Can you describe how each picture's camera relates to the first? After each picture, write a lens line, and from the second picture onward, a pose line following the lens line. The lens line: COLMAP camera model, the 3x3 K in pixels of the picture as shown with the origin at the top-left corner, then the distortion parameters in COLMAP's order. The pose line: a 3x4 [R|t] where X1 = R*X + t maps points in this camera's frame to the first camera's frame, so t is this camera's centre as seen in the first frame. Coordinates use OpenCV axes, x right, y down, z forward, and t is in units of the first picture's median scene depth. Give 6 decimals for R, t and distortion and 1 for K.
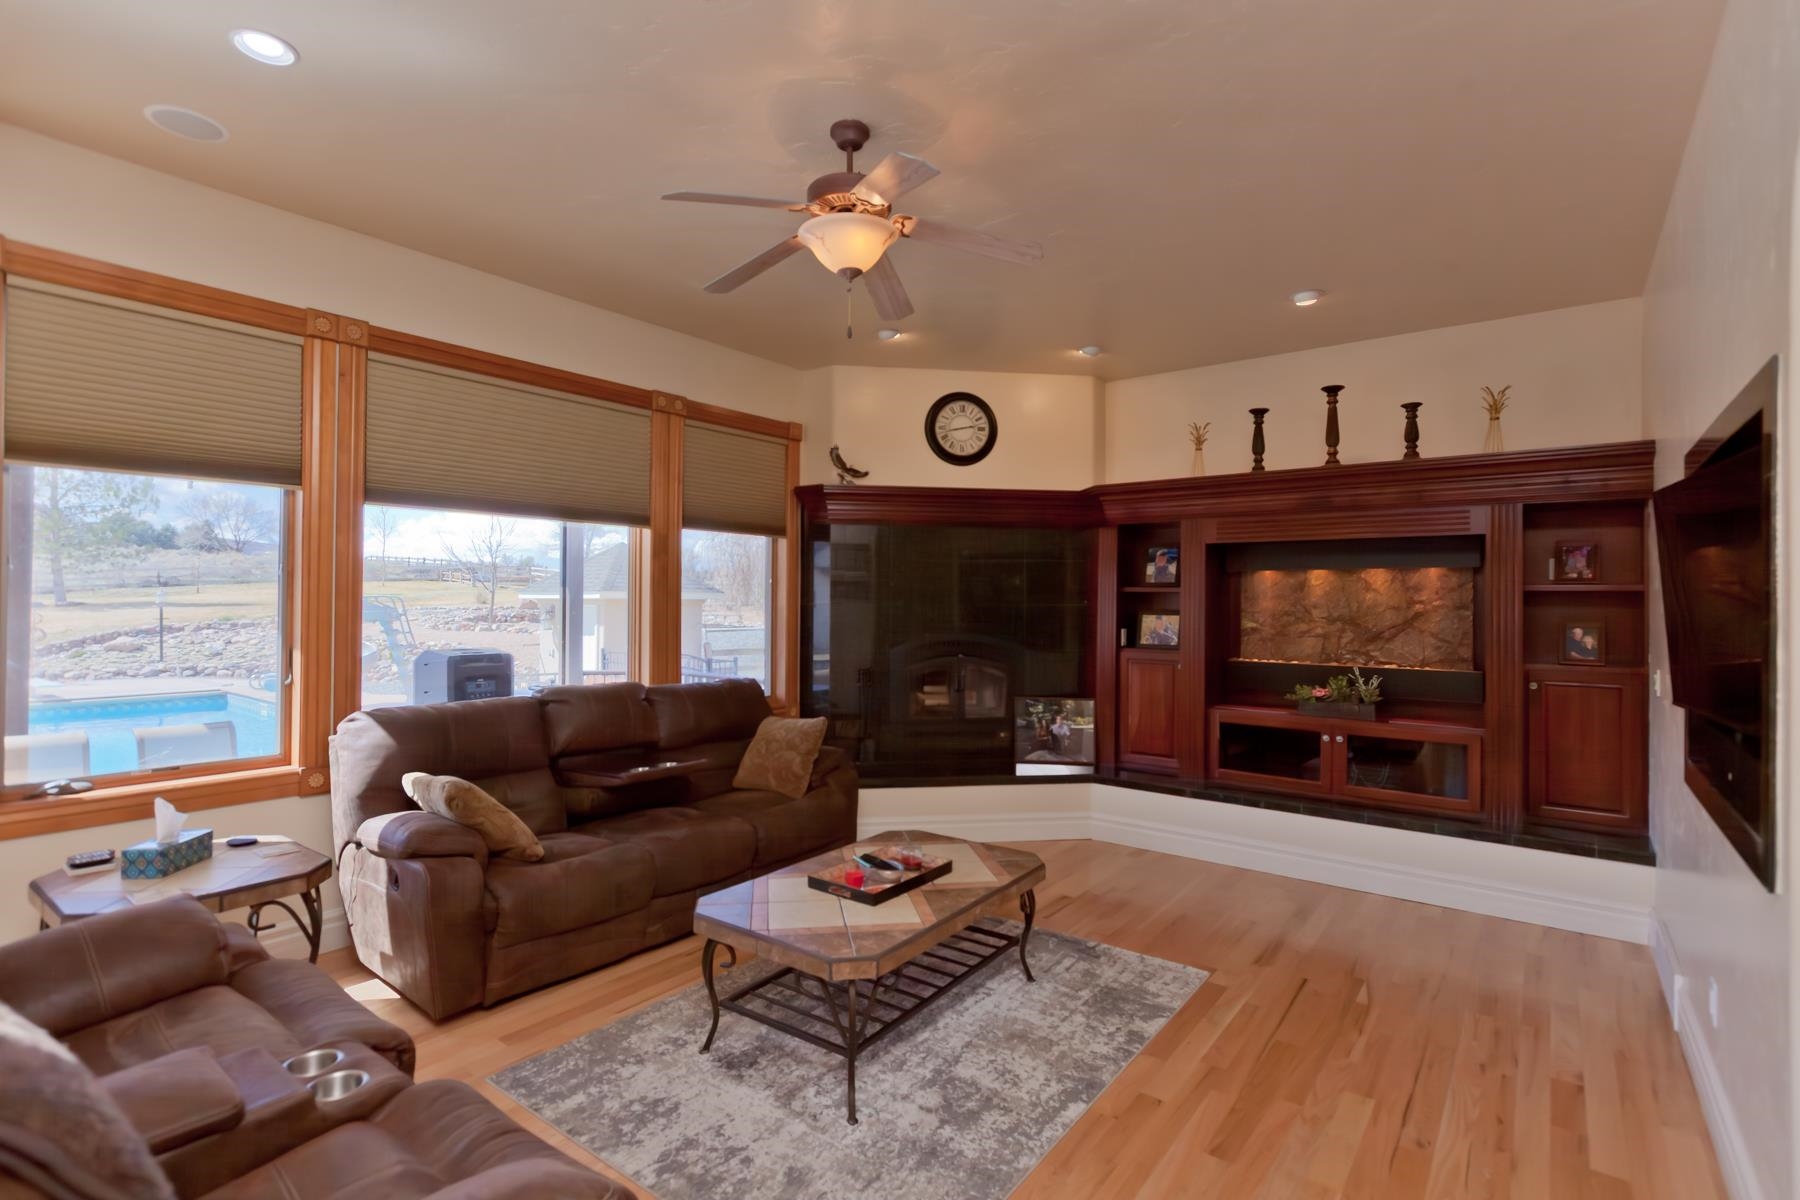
lens RADIAL K [[855.0, 0, 899.8], [0, 855.0, 597.6], [0, 0, 1]] dist [0.000951, -0.000015]
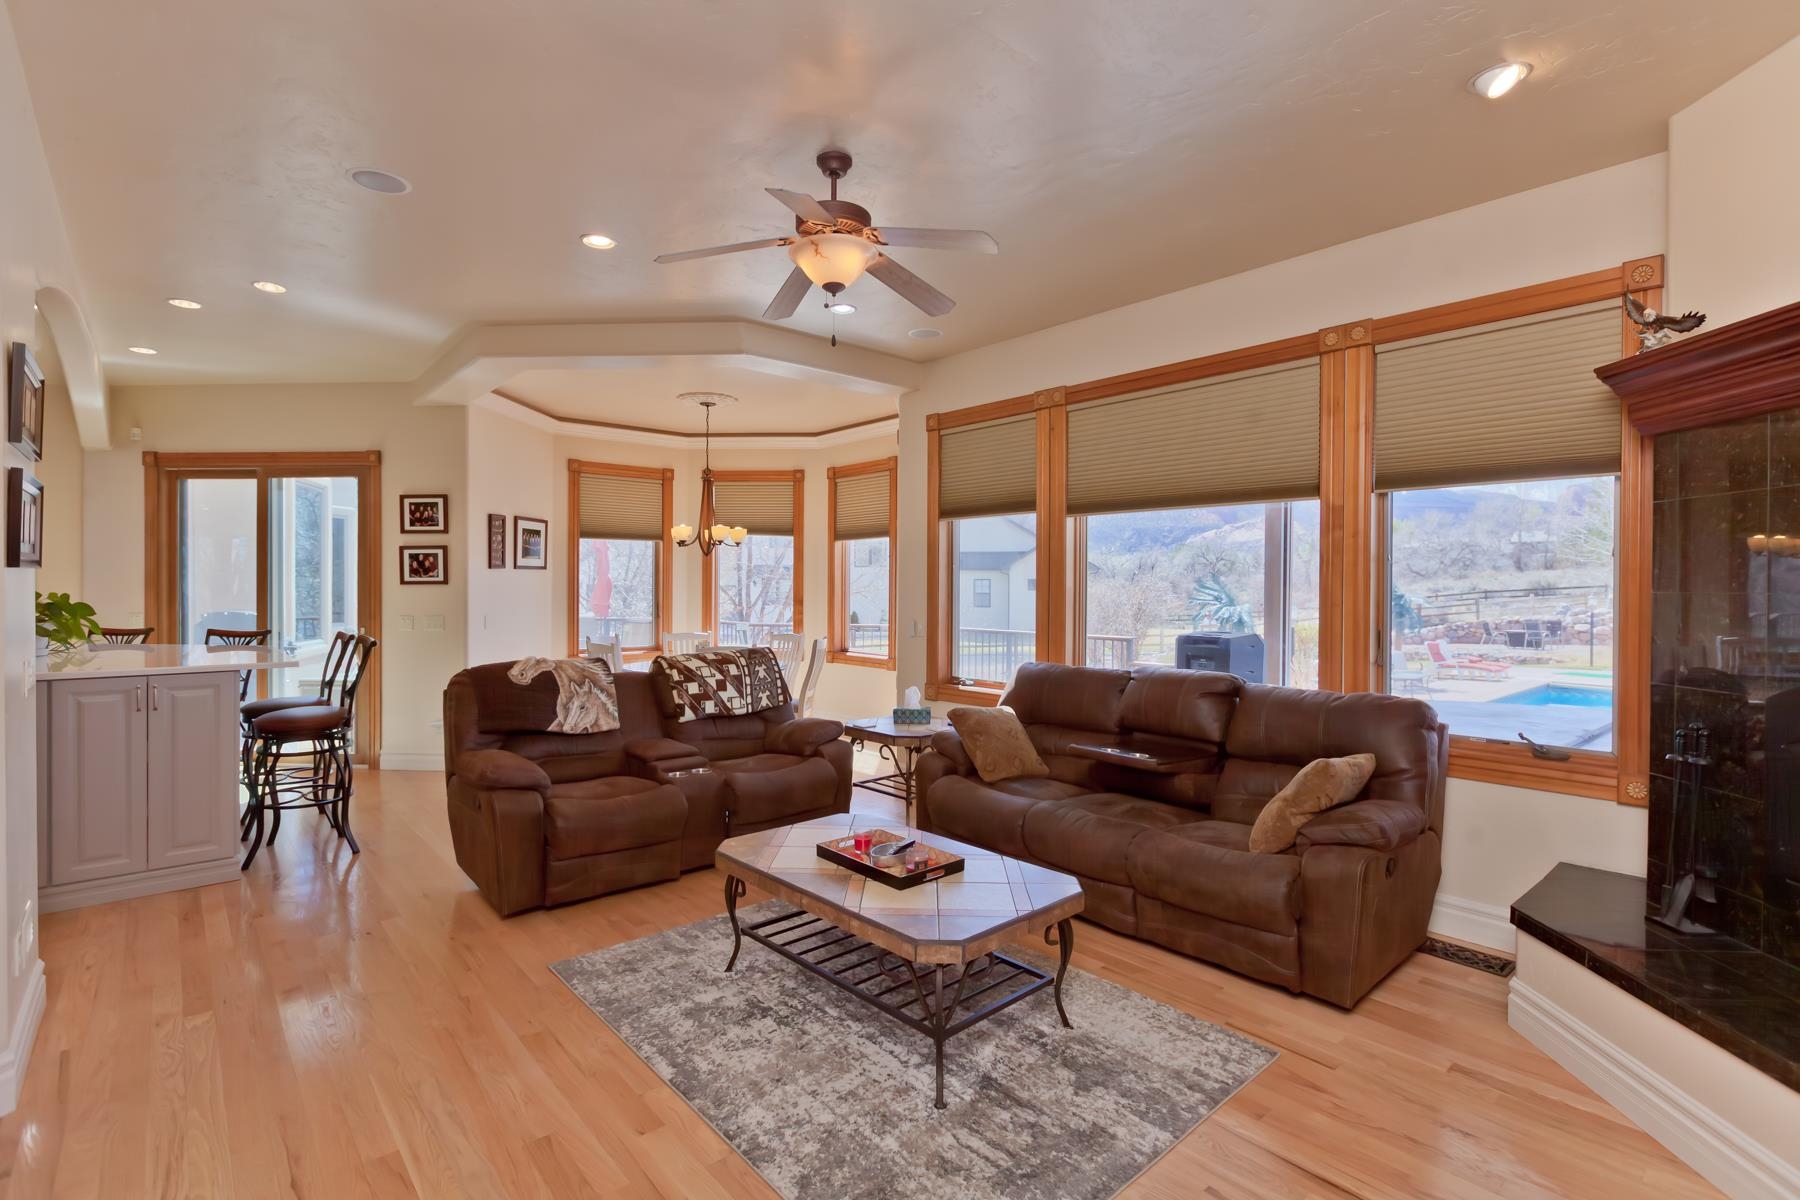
lens RADIAL K [[855.0, 0, 899.6], [0, 855.0, 593.3], [0, 0, 1]] dist [0.000951, -0.000015]
pose [[-0.209970, 0.003137, -0.977703, 0.946676], [-0.001097, 0.999993, 0.003444, 0.013761], [0.977707, 0.001795, -0.209965, 1.222531]]
